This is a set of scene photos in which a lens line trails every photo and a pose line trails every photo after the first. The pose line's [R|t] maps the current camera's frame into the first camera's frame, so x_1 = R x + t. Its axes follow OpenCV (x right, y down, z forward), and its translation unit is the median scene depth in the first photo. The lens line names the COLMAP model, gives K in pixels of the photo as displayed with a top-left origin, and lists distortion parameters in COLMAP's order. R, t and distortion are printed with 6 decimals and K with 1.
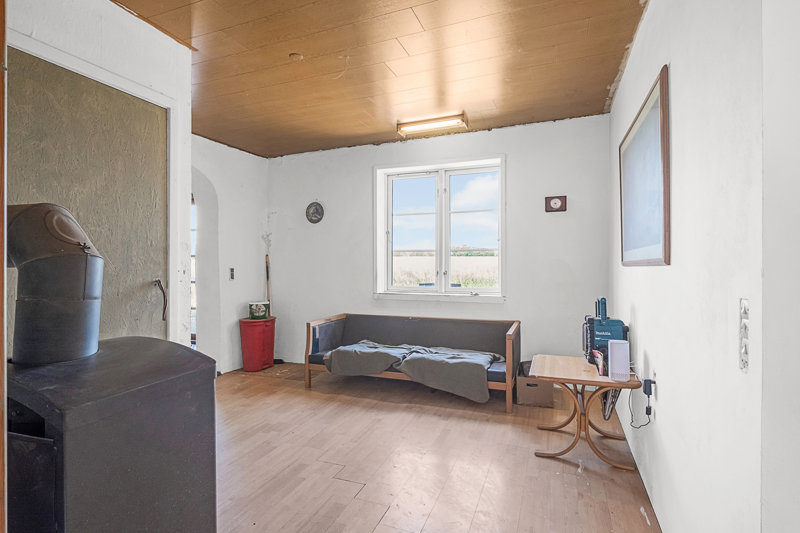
lens RADIAL K [[400.6, 0, 400.0], [0, 400.6, 266.5], [0, 0, 1]] dist [0.000109, 0.000046]
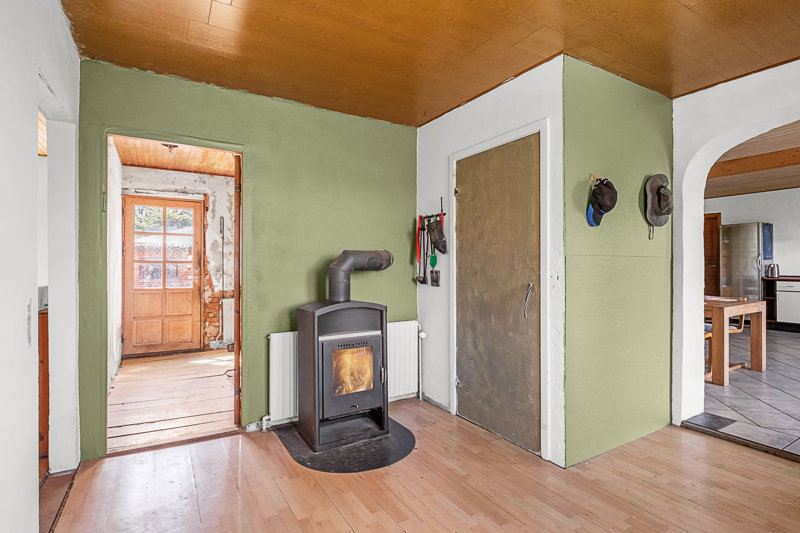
lens RADIAL K [[405.7, 0, 400.6], [0, 405.7, 258.9], [0, 0, 1]] dist [-0.042372, -0.000106]
pose [[-0.634232, -0.006119, -0.773118, 0.297869], [0.005180, 0.999913, -0.012163, -0.014499], [0.773125, -0.011719, -0.634145, 0.793250]]
